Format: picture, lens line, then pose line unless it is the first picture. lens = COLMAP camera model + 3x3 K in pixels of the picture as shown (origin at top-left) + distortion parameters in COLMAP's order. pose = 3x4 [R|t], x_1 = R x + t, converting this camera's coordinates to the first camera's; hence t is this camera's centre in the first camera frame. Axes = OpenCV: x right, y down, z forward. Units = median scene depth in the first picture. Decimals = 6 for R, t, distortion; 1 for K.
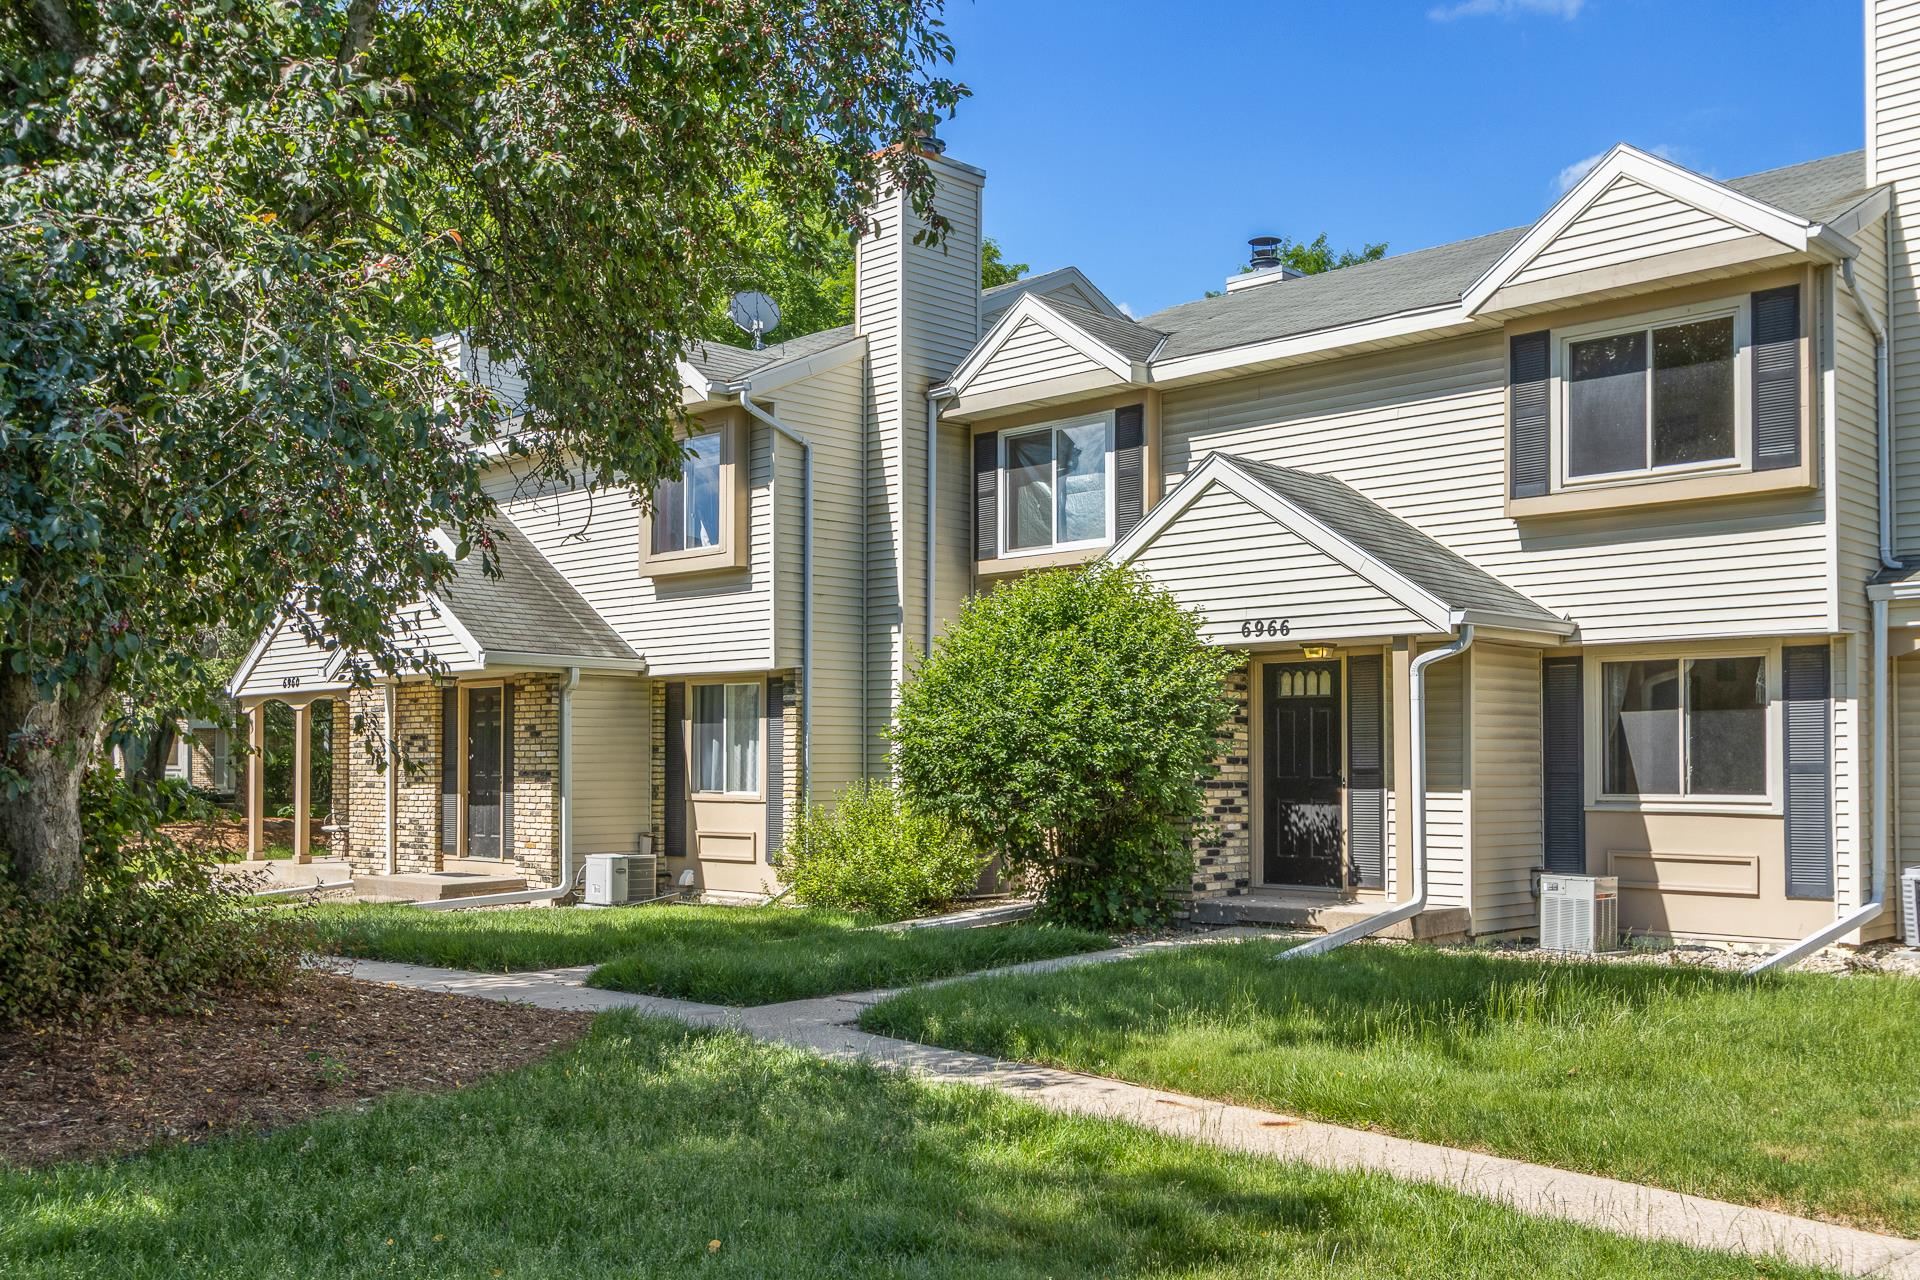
lens RADIAL K [[1922.9, 0, 964.6], [0, 1922.9, 727.1], [0, 0, 1]] dist [0.006552, 0.000000]
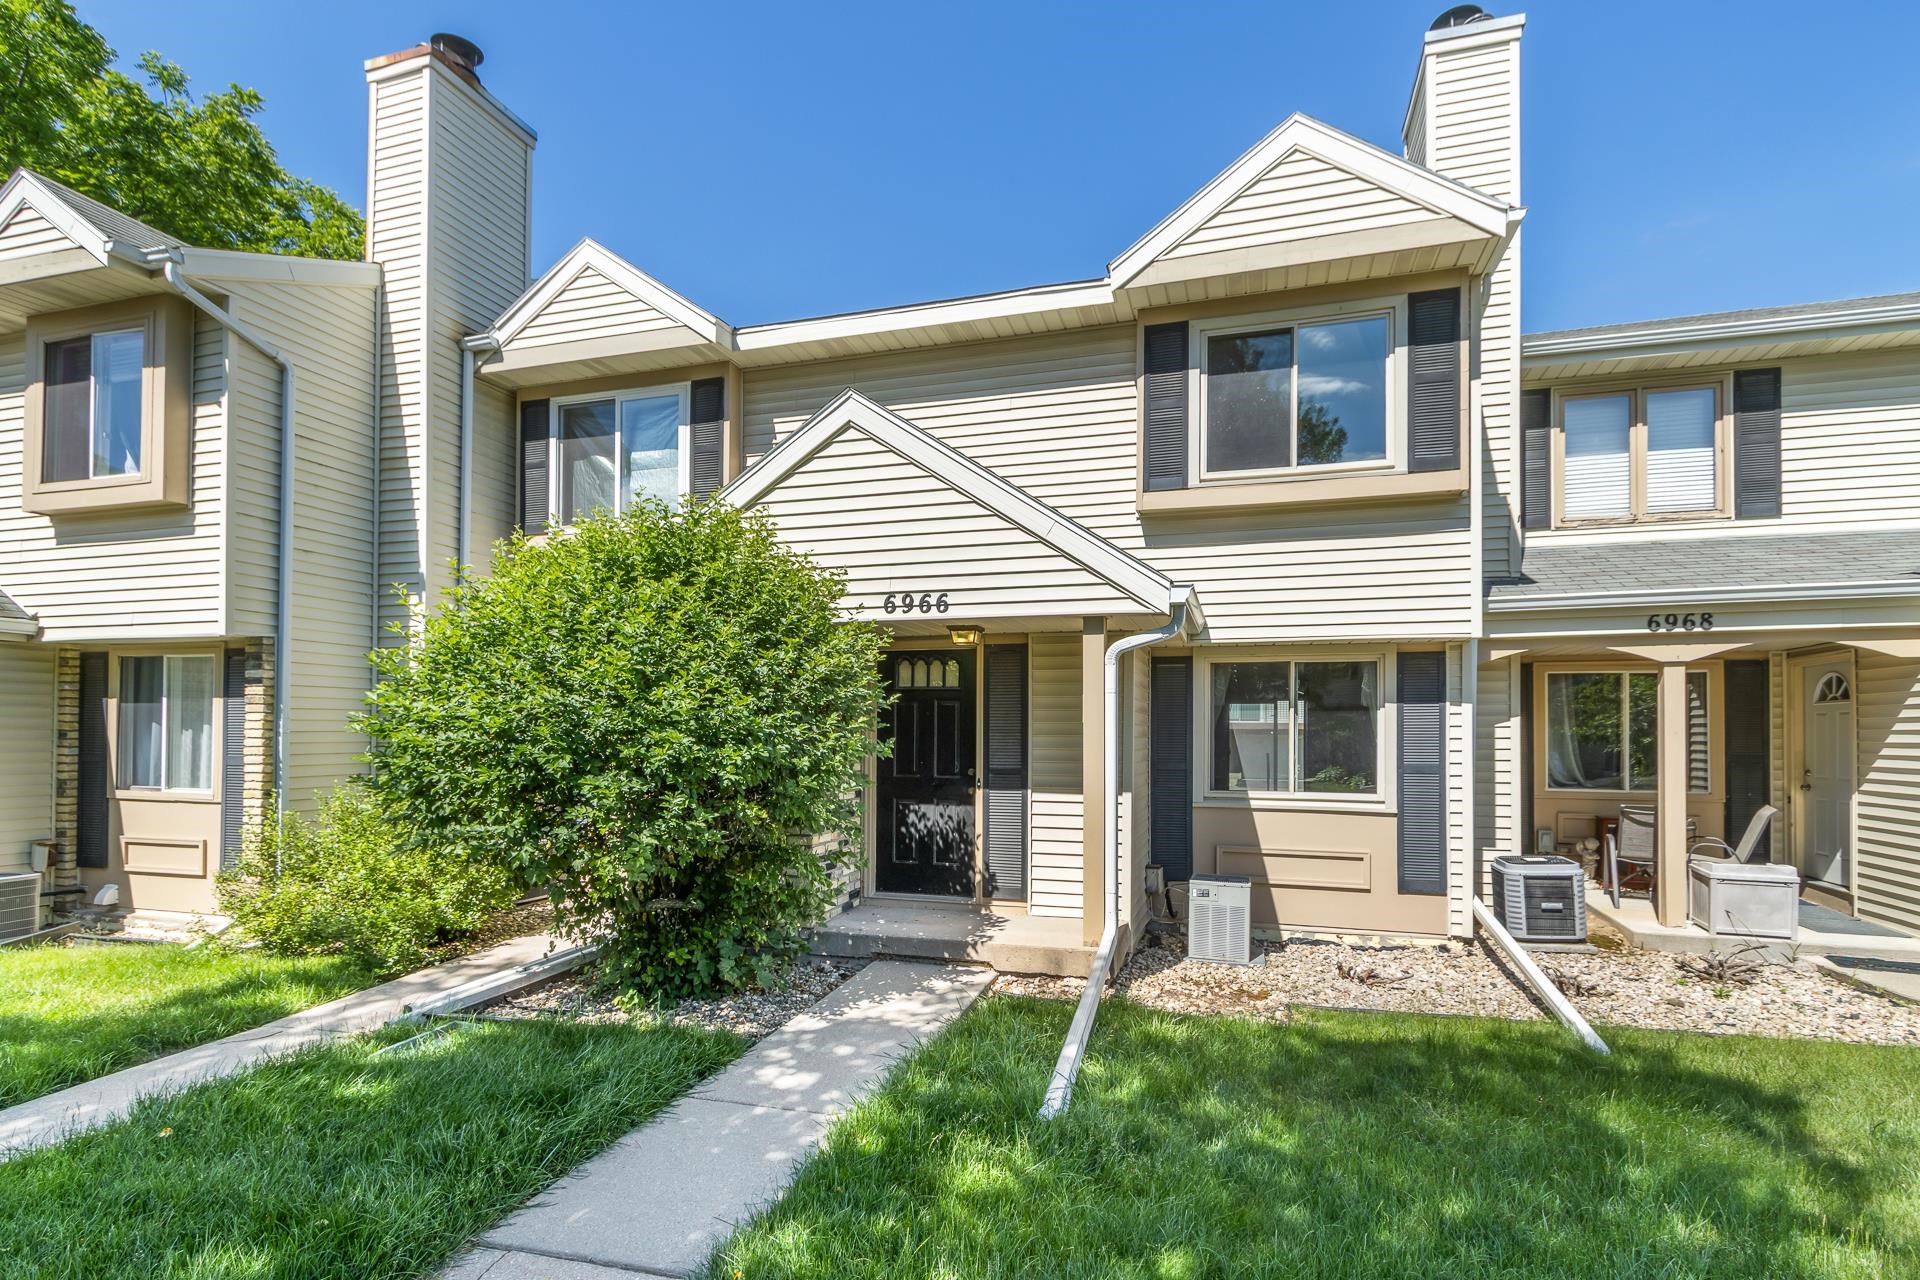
lens RADIAL K [[889.6, 0, 1007.2], [0, 889.6, 723.6], [0, 0, 1]] dist [0.011822, -0.004684]
pose [[0.876453, 0.010656, 0.481369, 0.006166], [-0.016042, 0.999846, 0.007075, -0.002642], [-0.481220, -0.013923, 0.876489, 0.643929]]
